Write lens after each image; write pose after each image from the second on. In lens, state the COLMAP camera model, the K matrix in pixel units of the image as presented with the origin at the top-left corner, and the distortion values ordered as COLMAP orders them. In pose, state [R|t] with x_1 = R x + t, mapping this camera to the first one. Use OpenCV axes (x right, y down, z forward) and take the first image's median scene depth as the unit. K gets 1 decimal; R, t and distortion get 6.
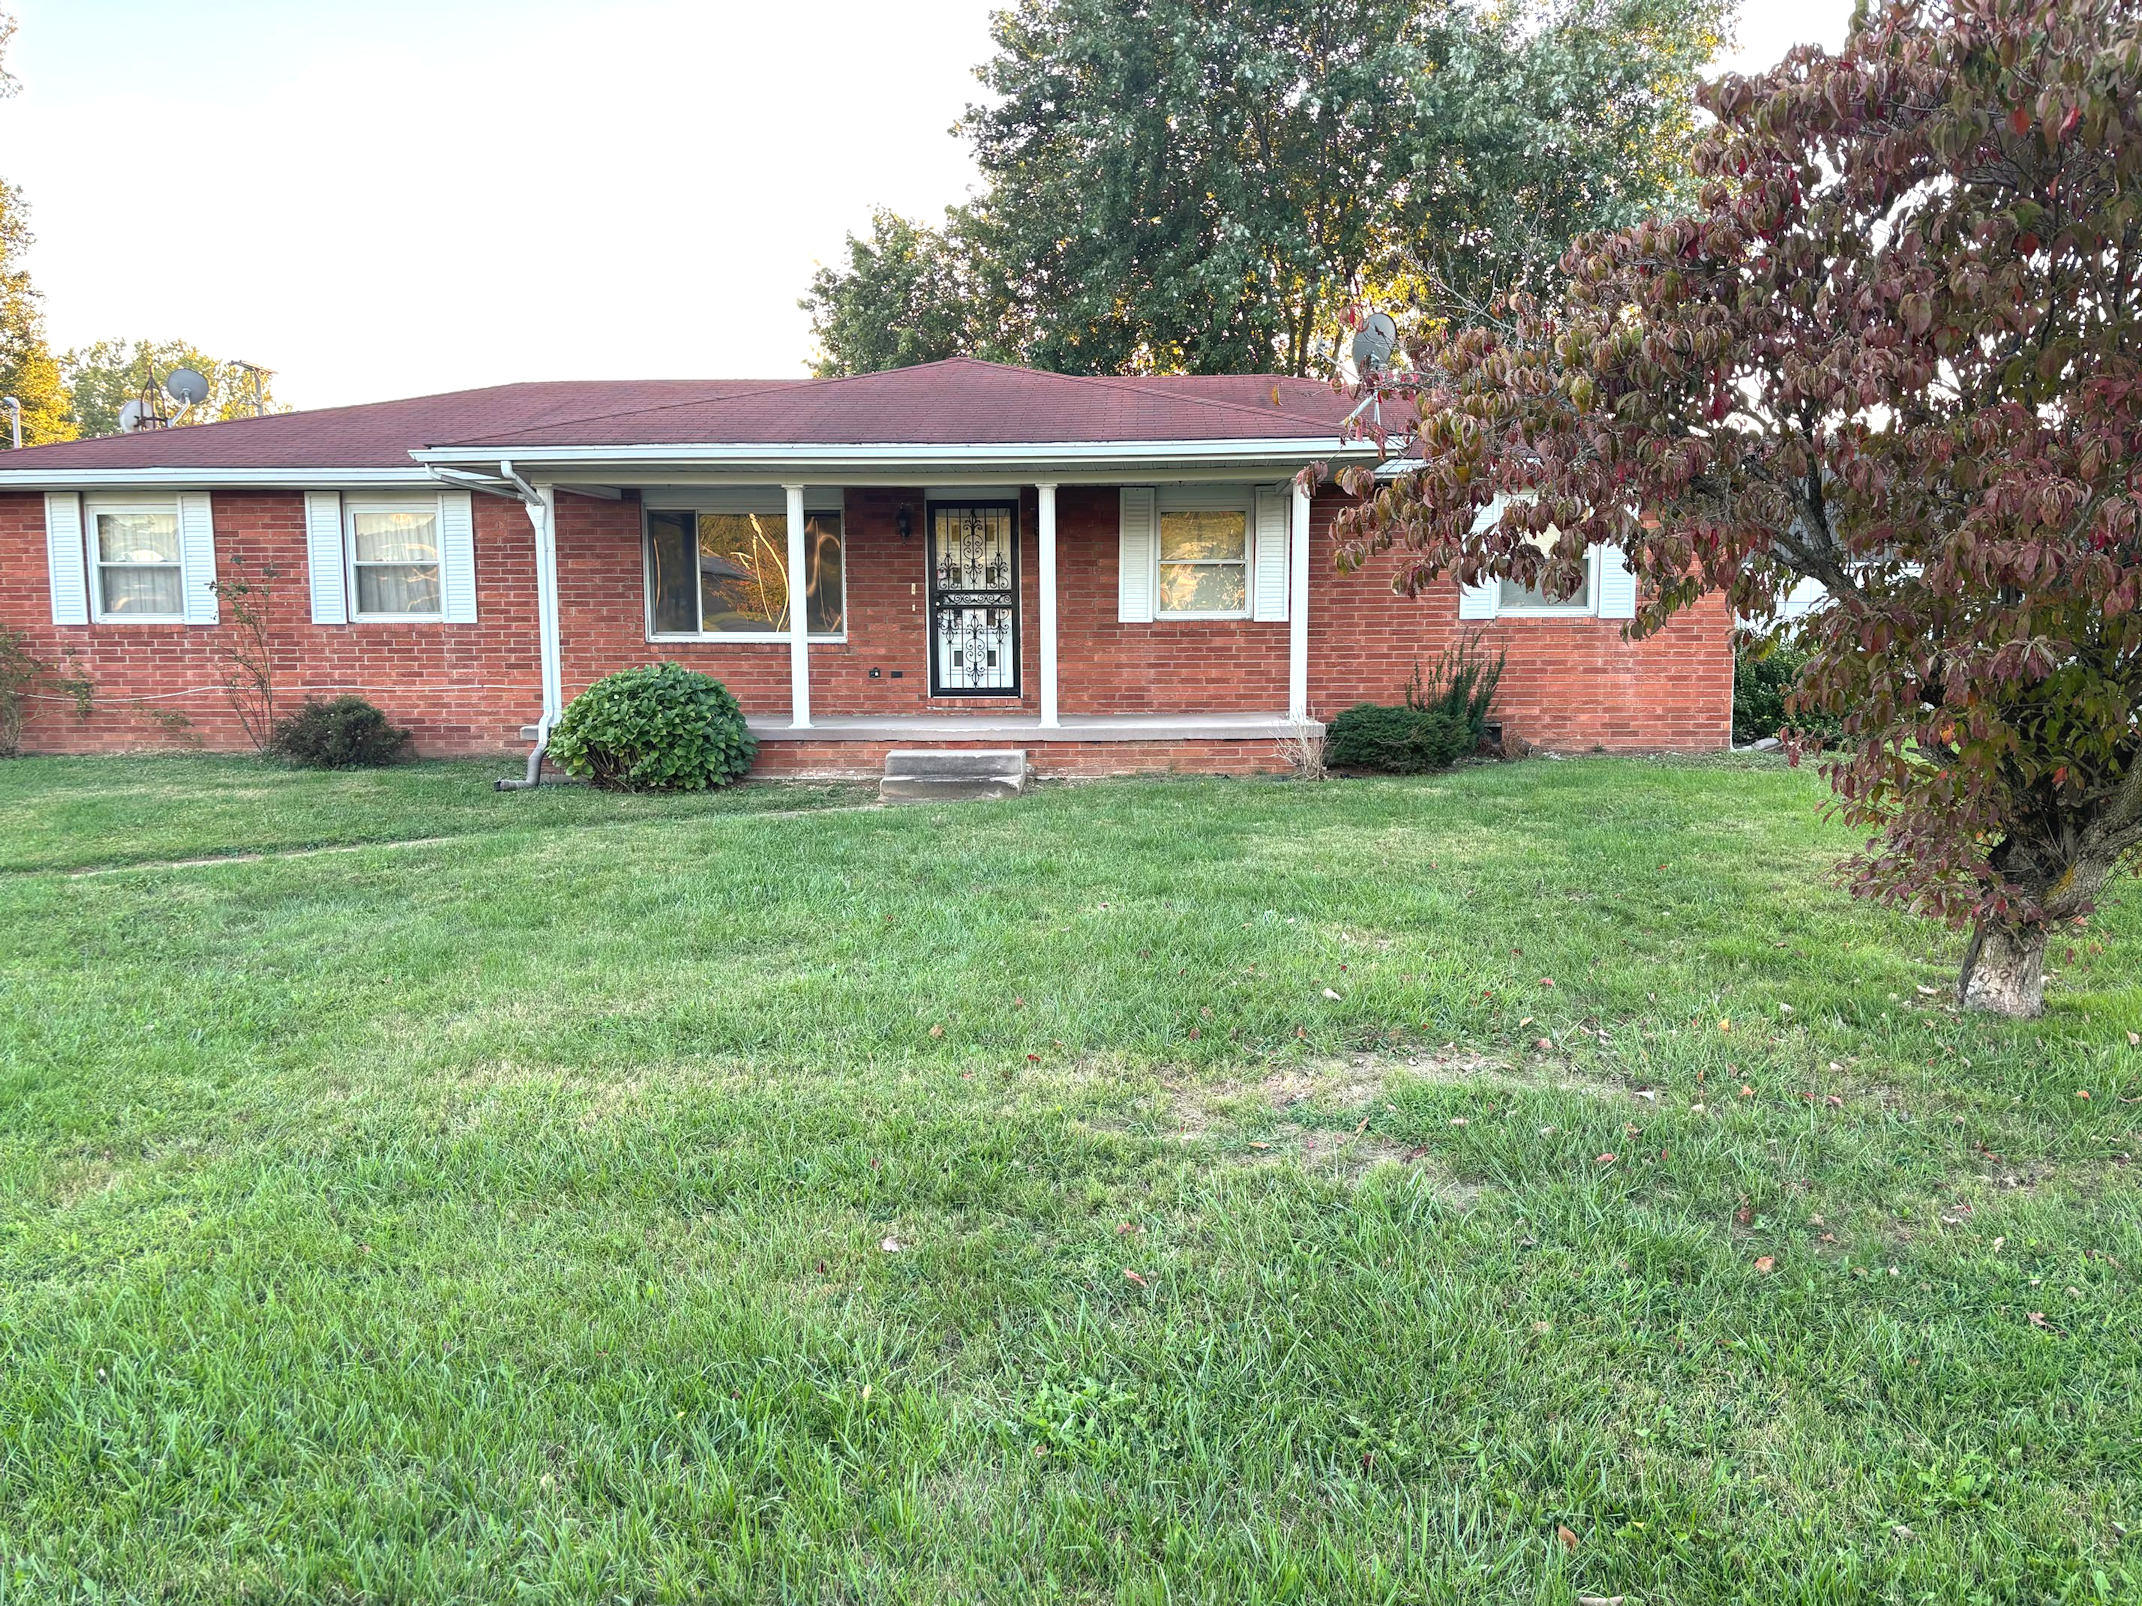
lens RADIAL K [[1627.3, 0, 1071.3], [0, 1627.3, 798.6], [0, 0, 1]] dist [0.004883, 0.006992]
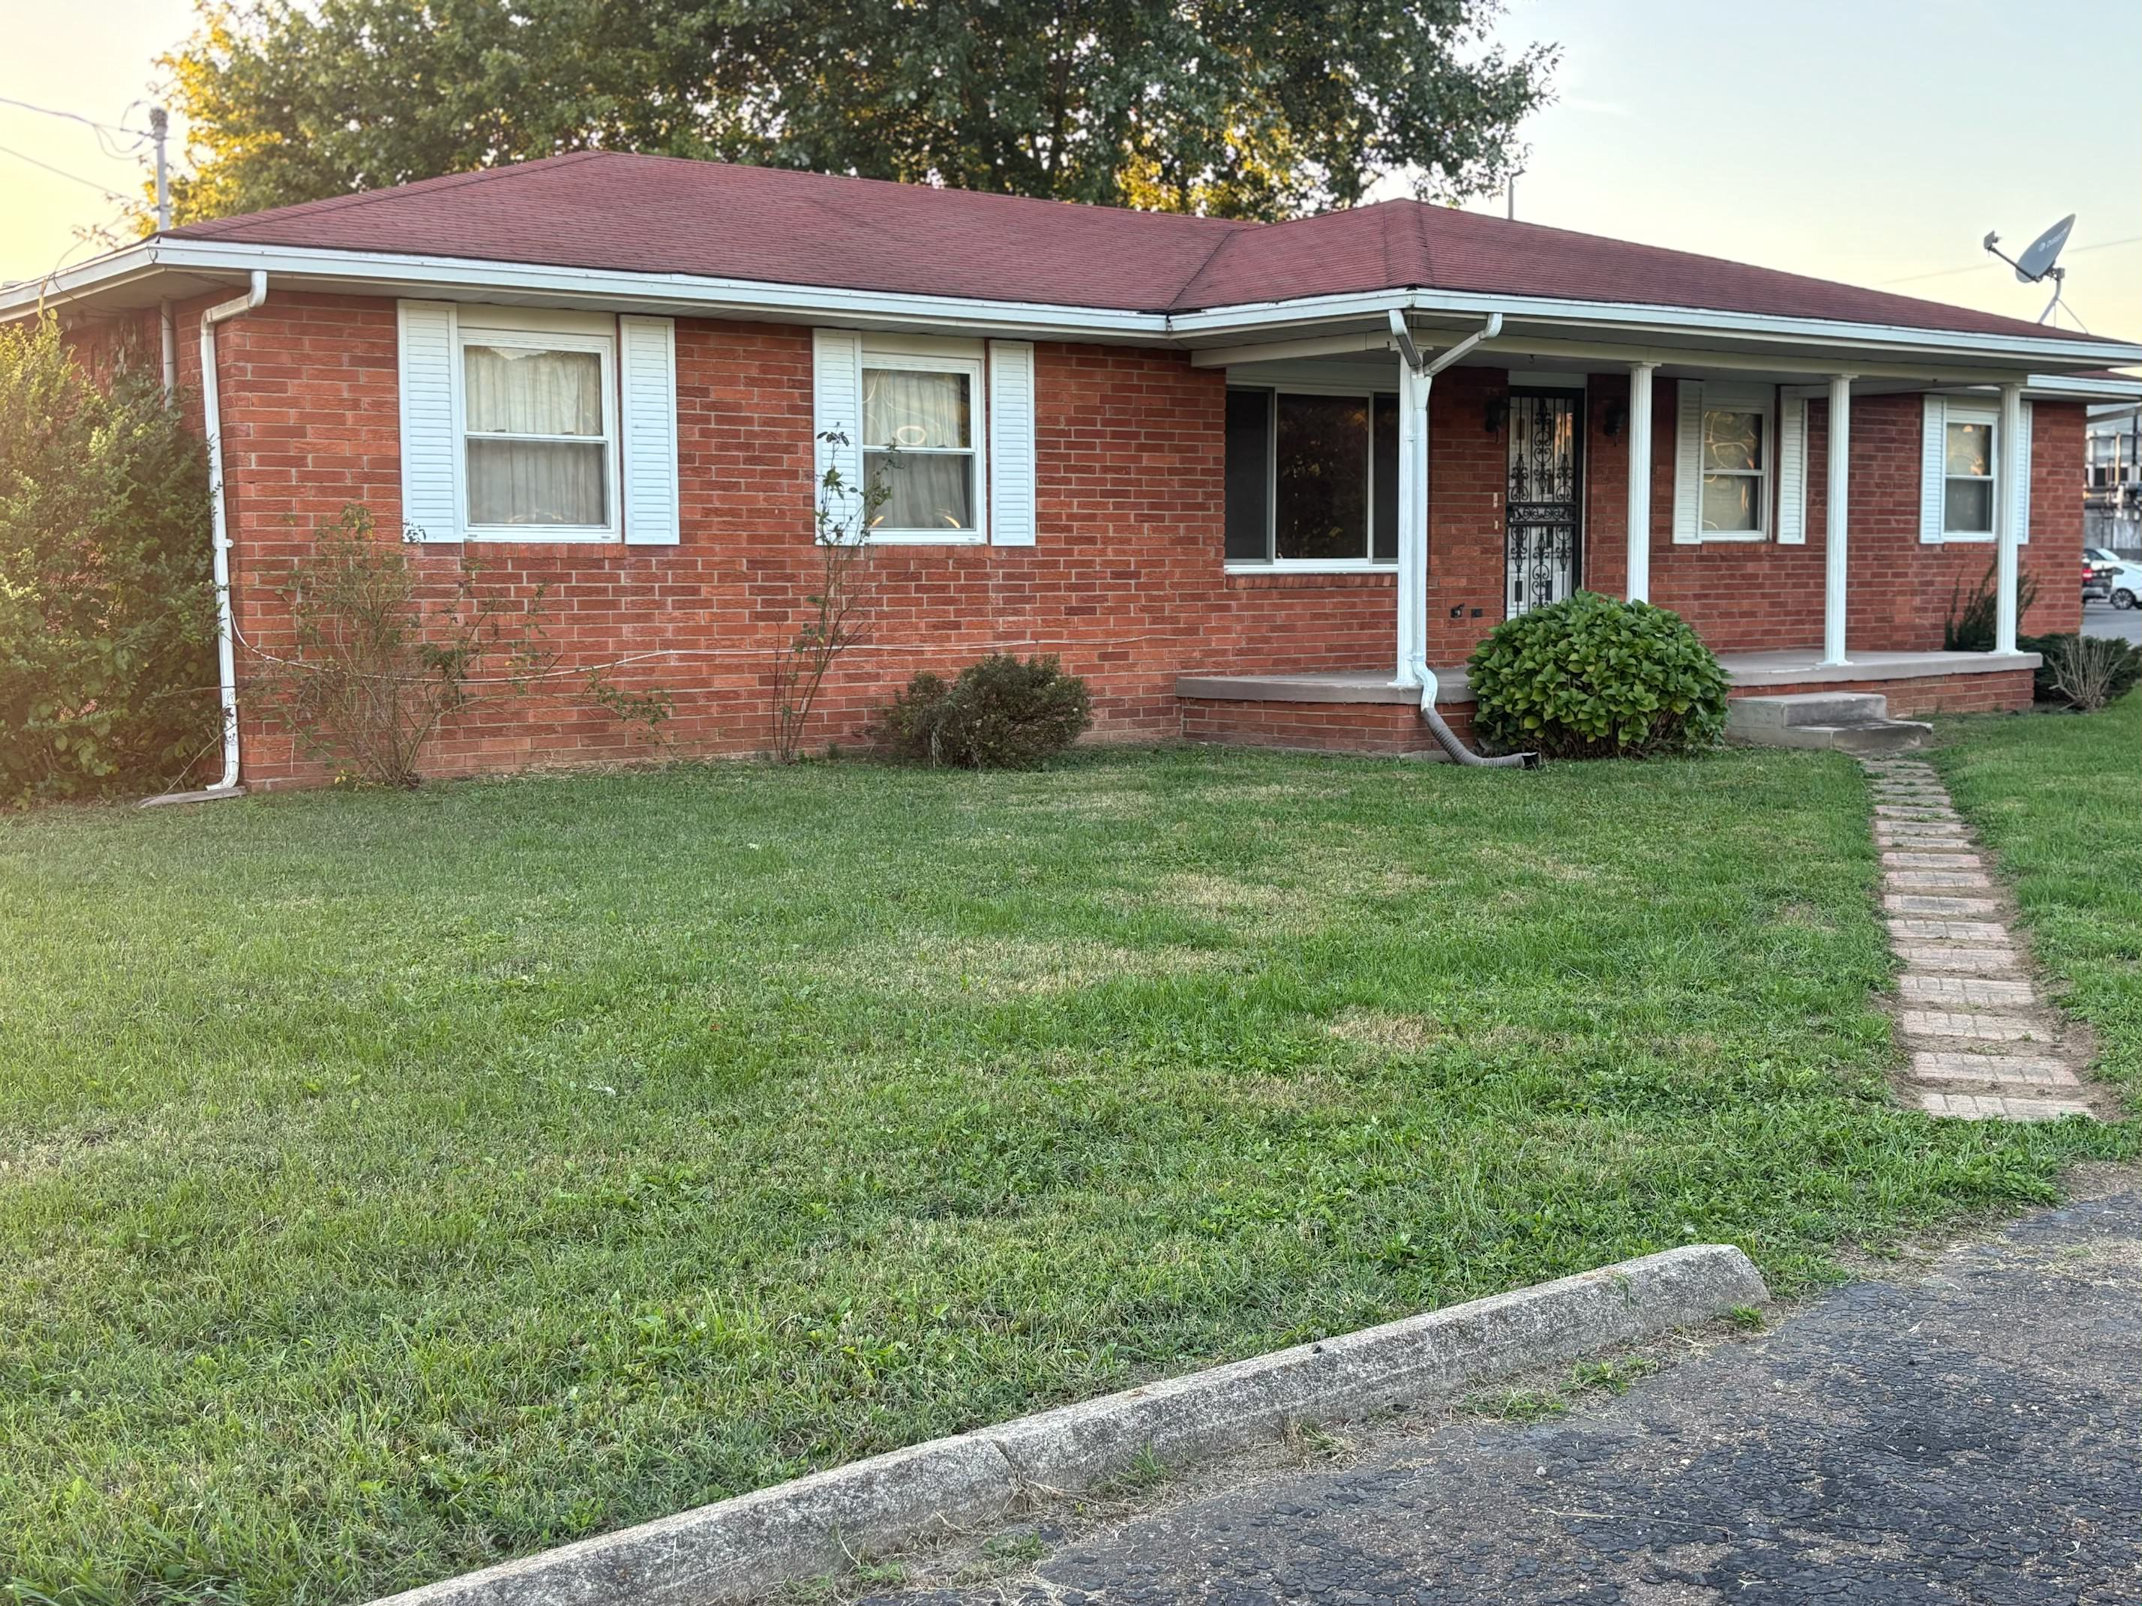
lens RADIAL K [[2494.8, 0, 1071.5], [0, 2494.8, 812.3], [0, 0, 1]] dist [0.195107, 0.000000]
pose [[0.779879, -0.062768, 0.622775, -0.986668], [0.071625, 0.997373, 0.010830, -0.010026], [-0.621818, 0.036161, 0.782326, 0.203474]]
